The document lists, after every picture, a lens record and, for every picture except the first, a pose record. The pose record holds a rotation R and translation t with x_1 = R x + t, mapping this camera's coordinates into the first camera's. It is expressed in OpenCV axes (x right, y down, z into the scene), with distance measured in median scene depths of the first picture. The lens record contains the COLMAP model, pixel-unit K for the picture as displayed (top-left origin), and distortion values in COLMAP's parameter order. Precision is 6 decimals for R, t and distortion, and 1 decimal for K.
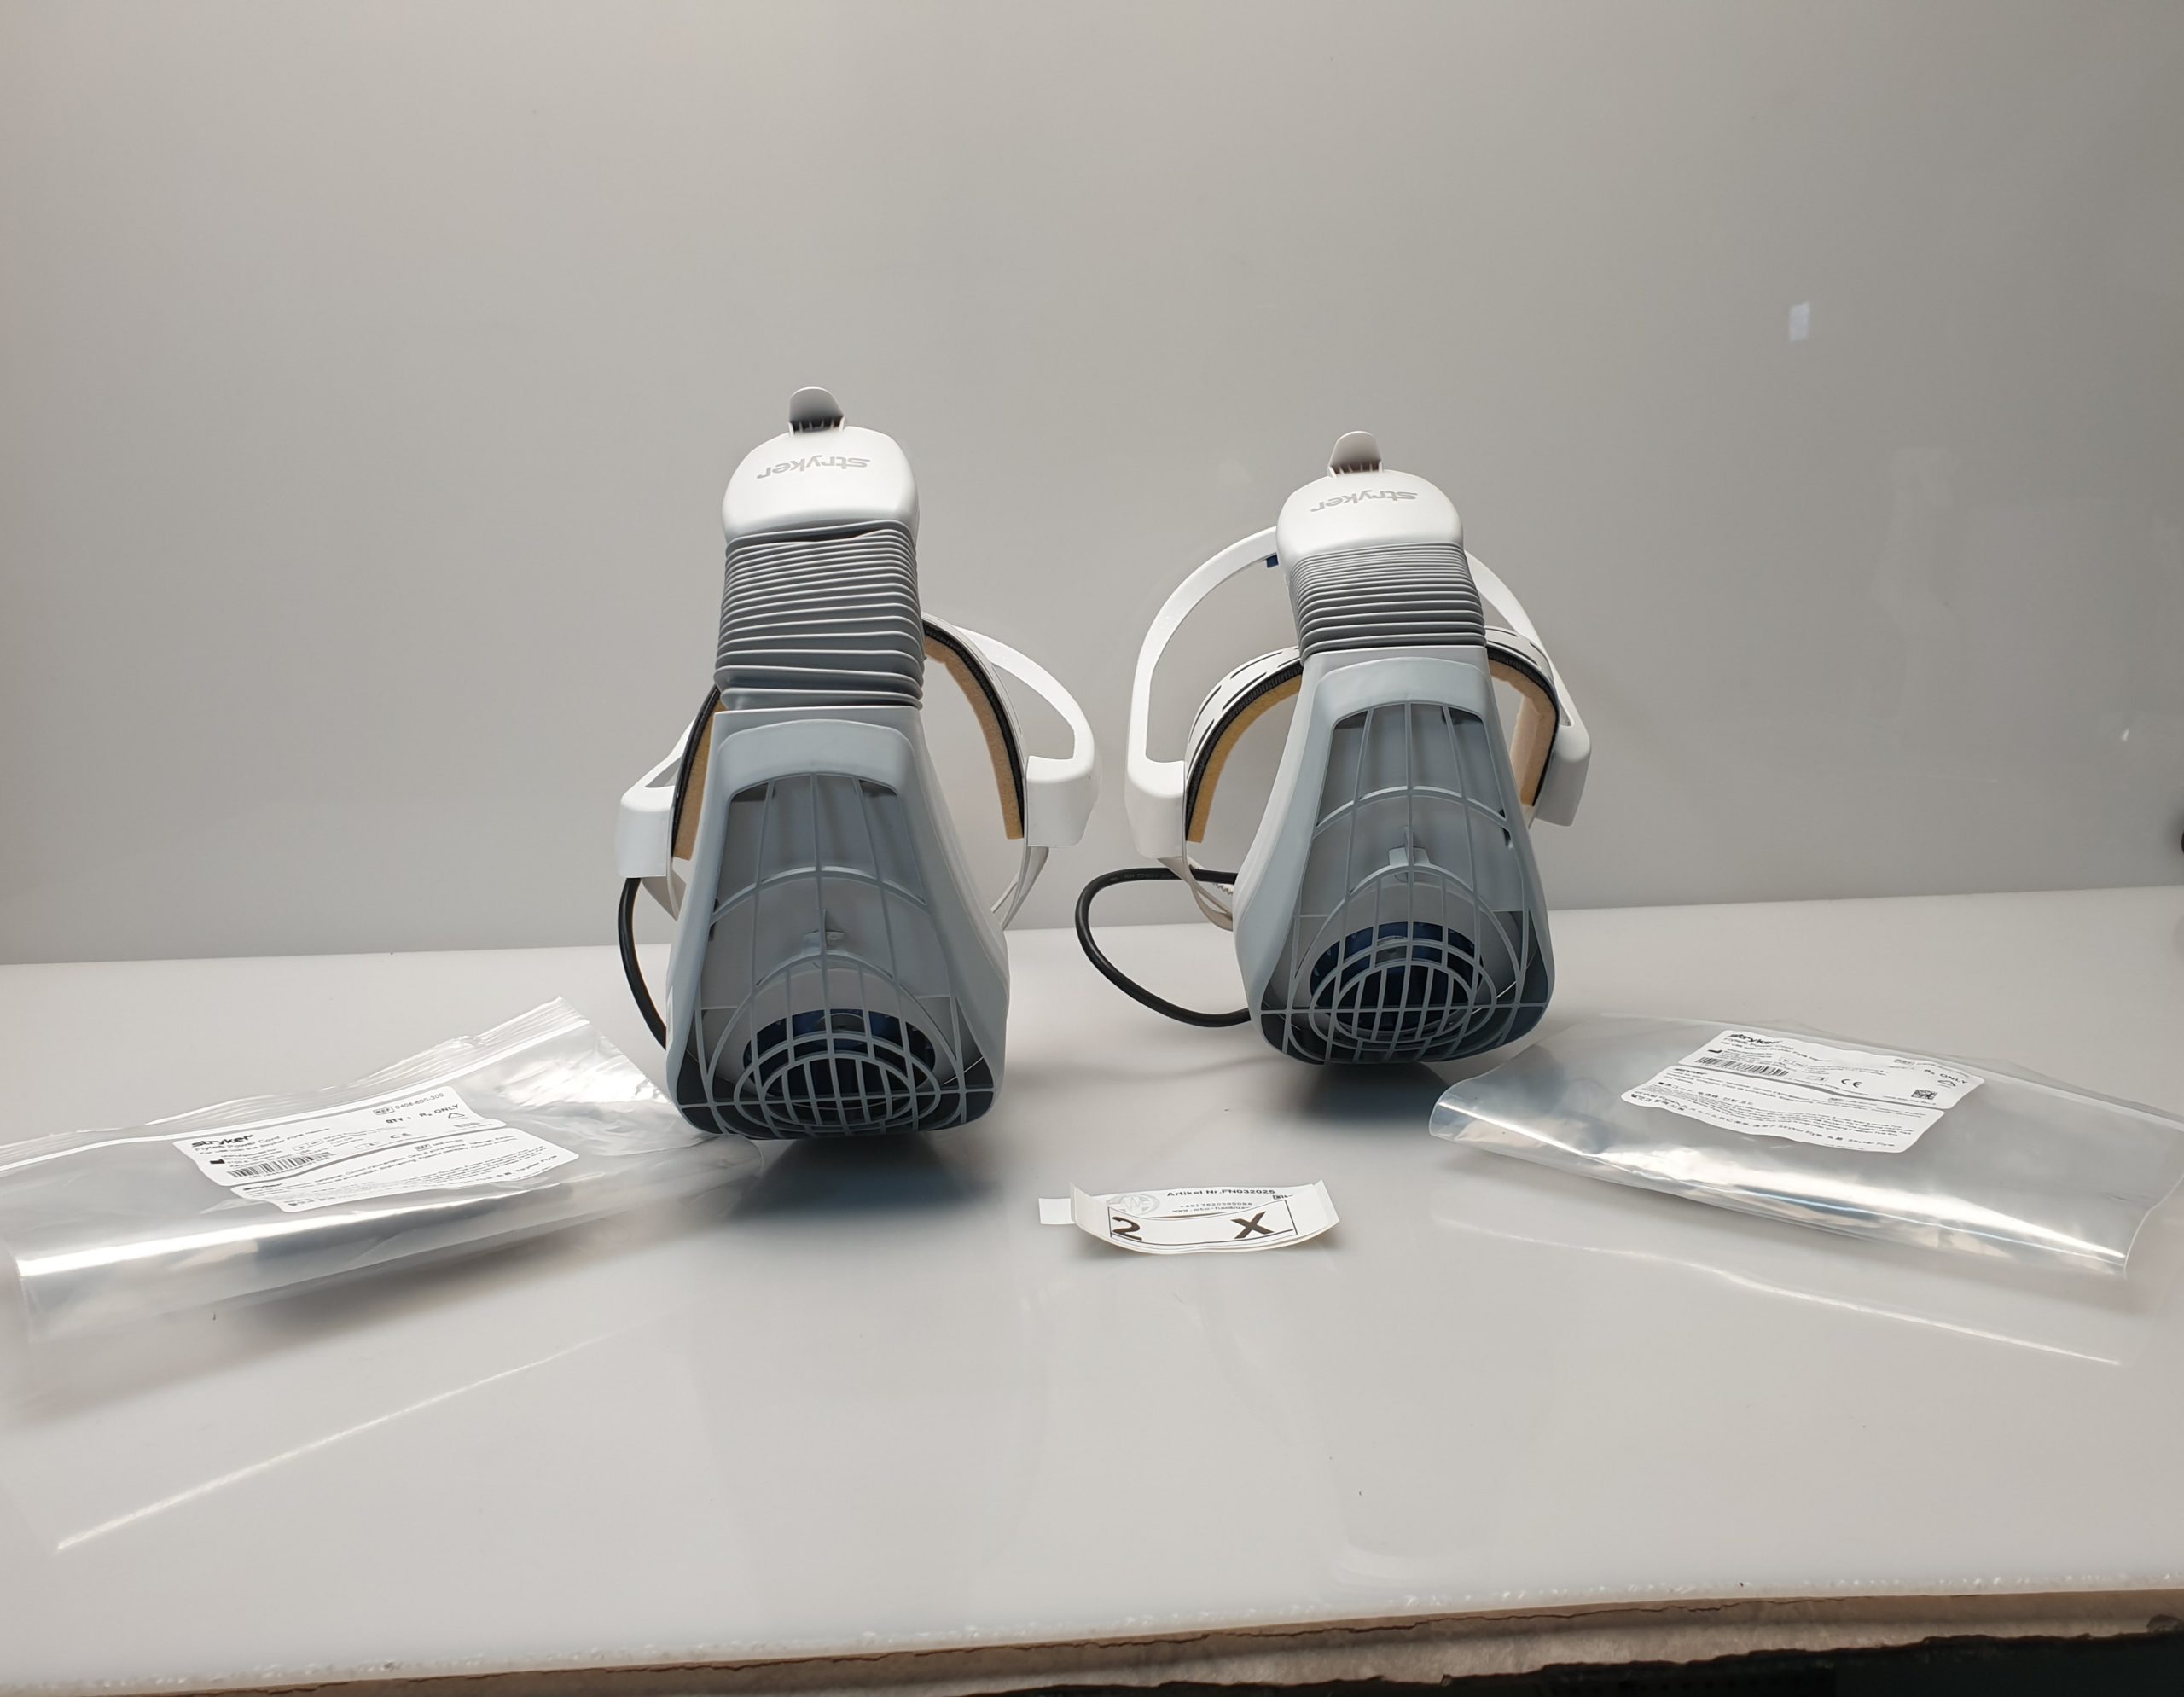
lens RADIAL K [[1806.2, 0, 1112.8], [0, 1806.2, 848.4], [0, 0, 1]] dist [0.080824, -0.004986]
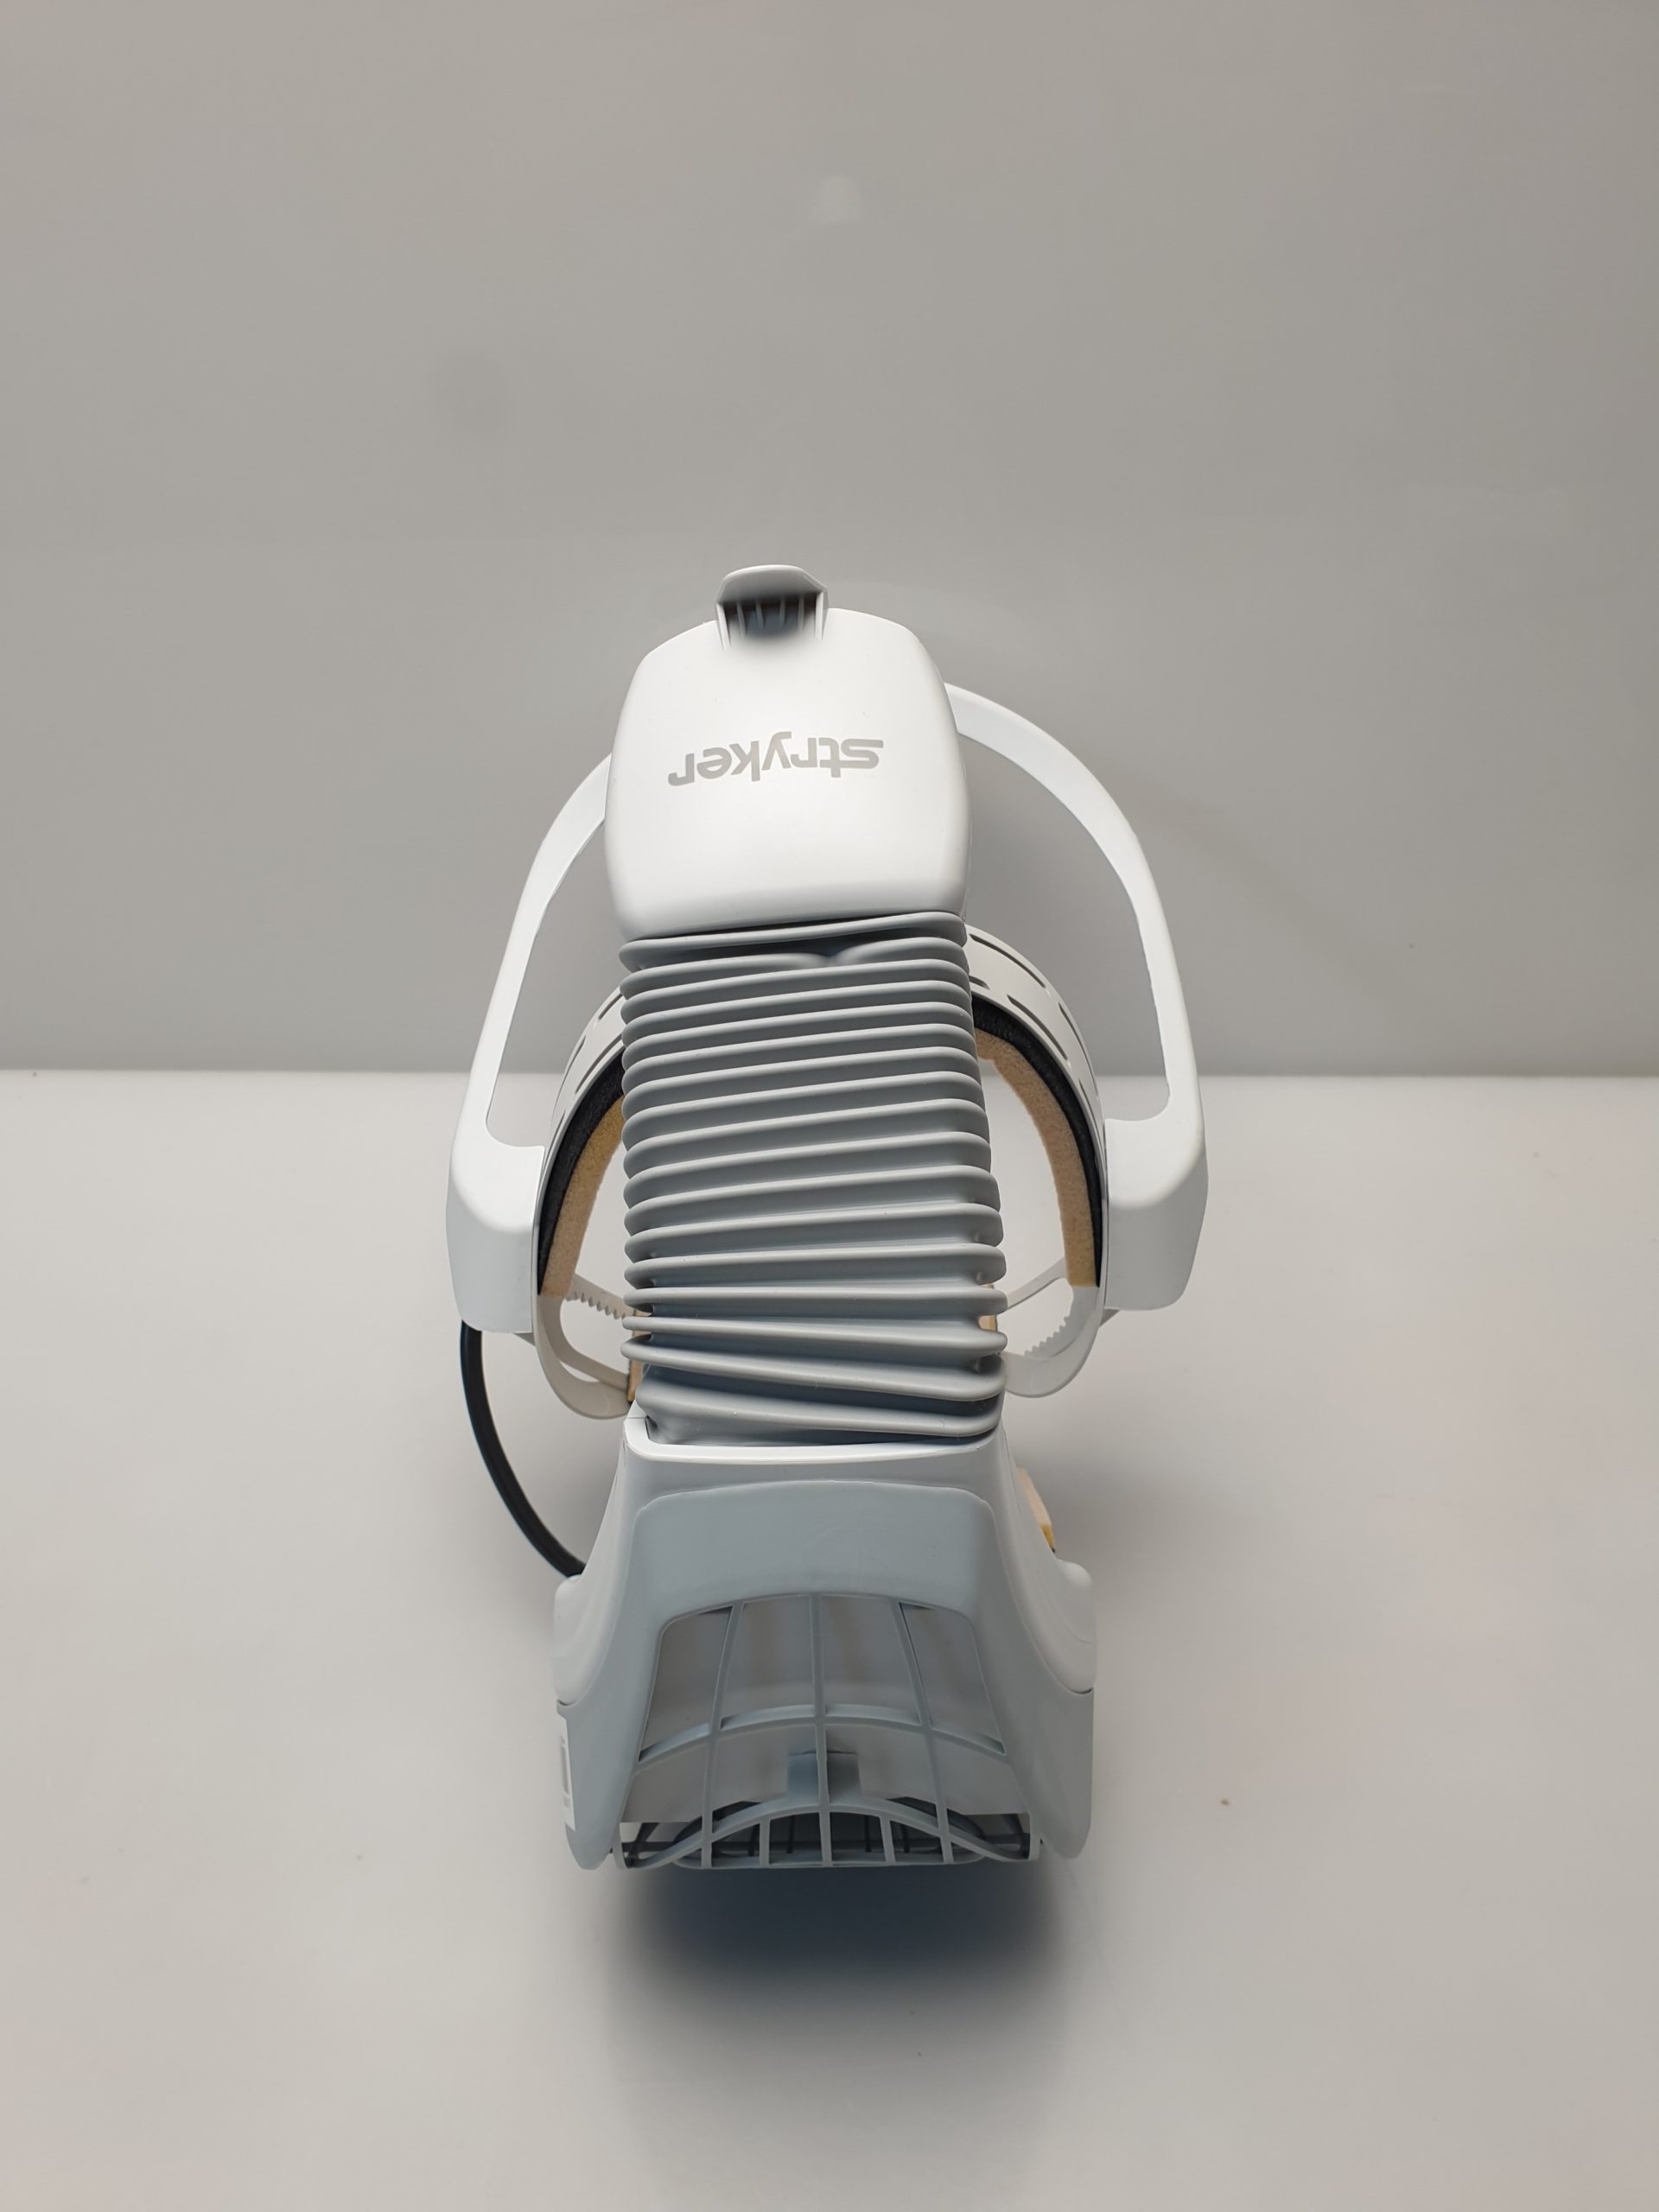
lens RADIAL K [[1773.1, 0, 829.5], [0, 1773.1, 1106.0], [0, 0, 1]] dist [0.072375, 0.002044]
pose [[0.998173, 0.041443, -0.043965, -0.127089], [-0.018025, 0.898800, 0.437988, -0.354863], [0.057667, -0.436395, 0.897905, 0.519043]]
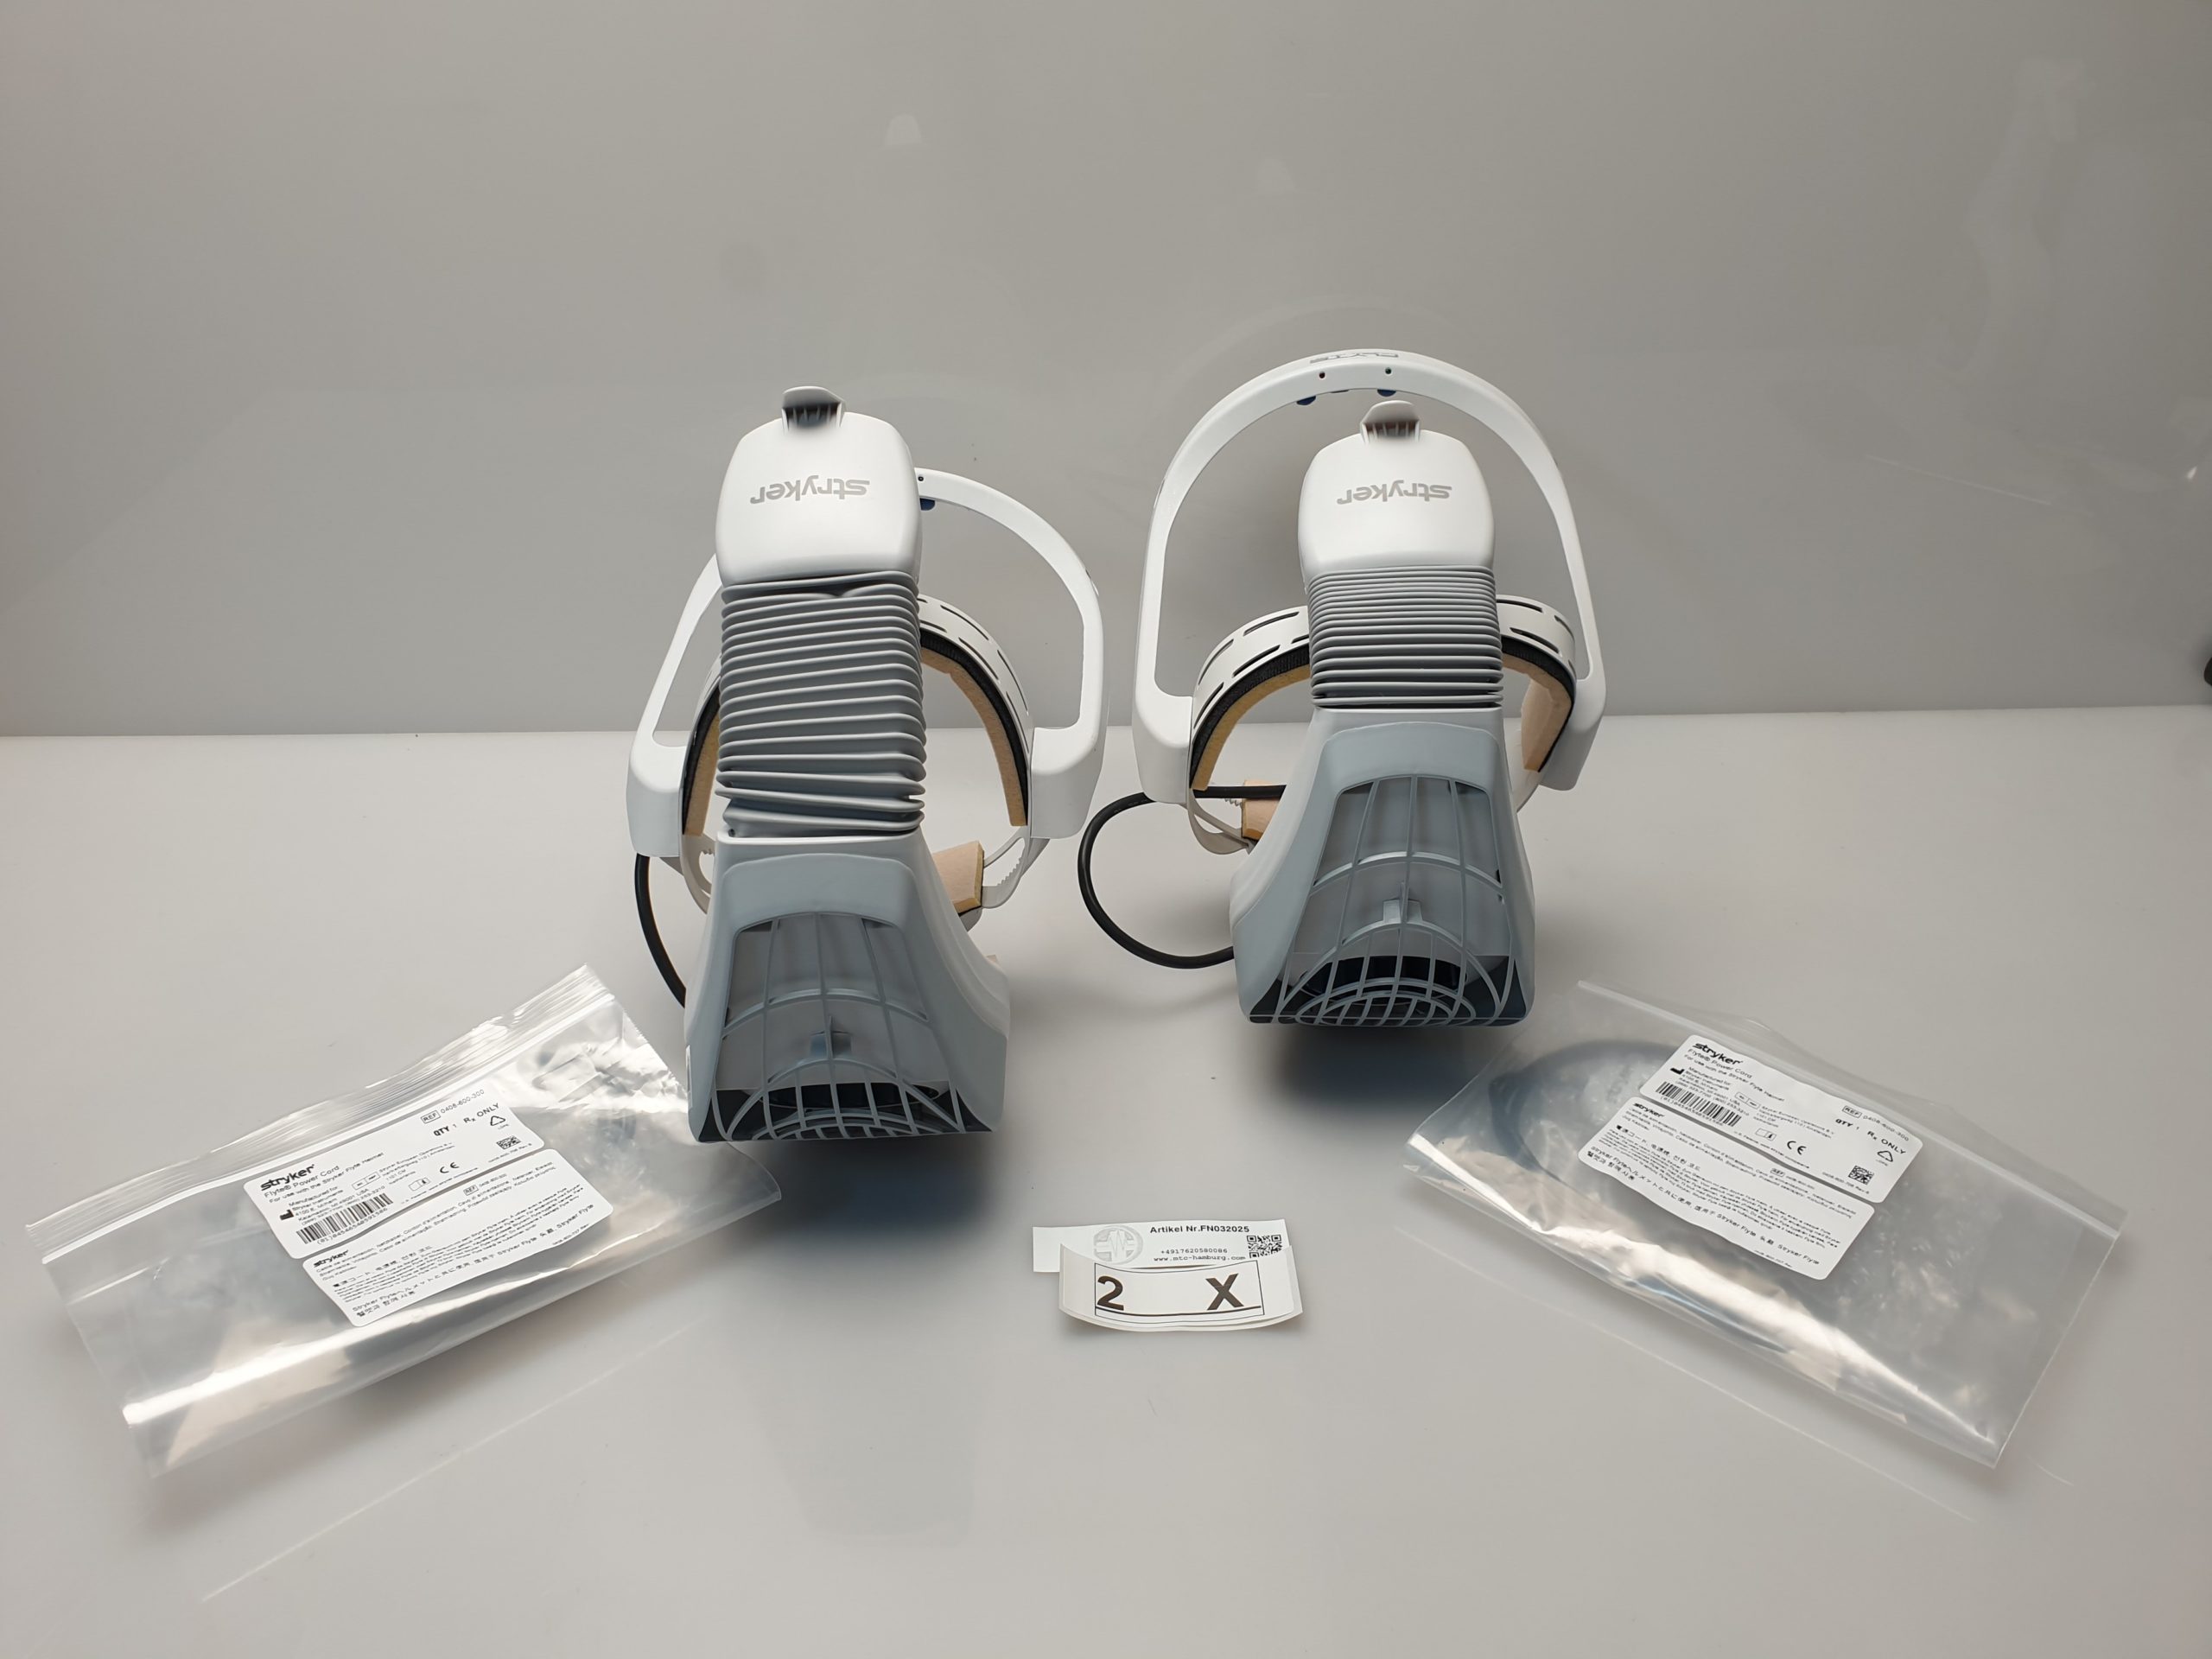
lens RADIAL K [[1773.1, 0, 1106.0], [0, 1773.1, 829.5], [0, 0, 1]] dist [0.072375, 0.002044]
pose [[0.999301, 0.036068, -0.009798, 0.004756], [-0.030147, 0.932808, 0.359110, -0.395288], [0.022092, -0.358564, 0.933244, 0.078348]]
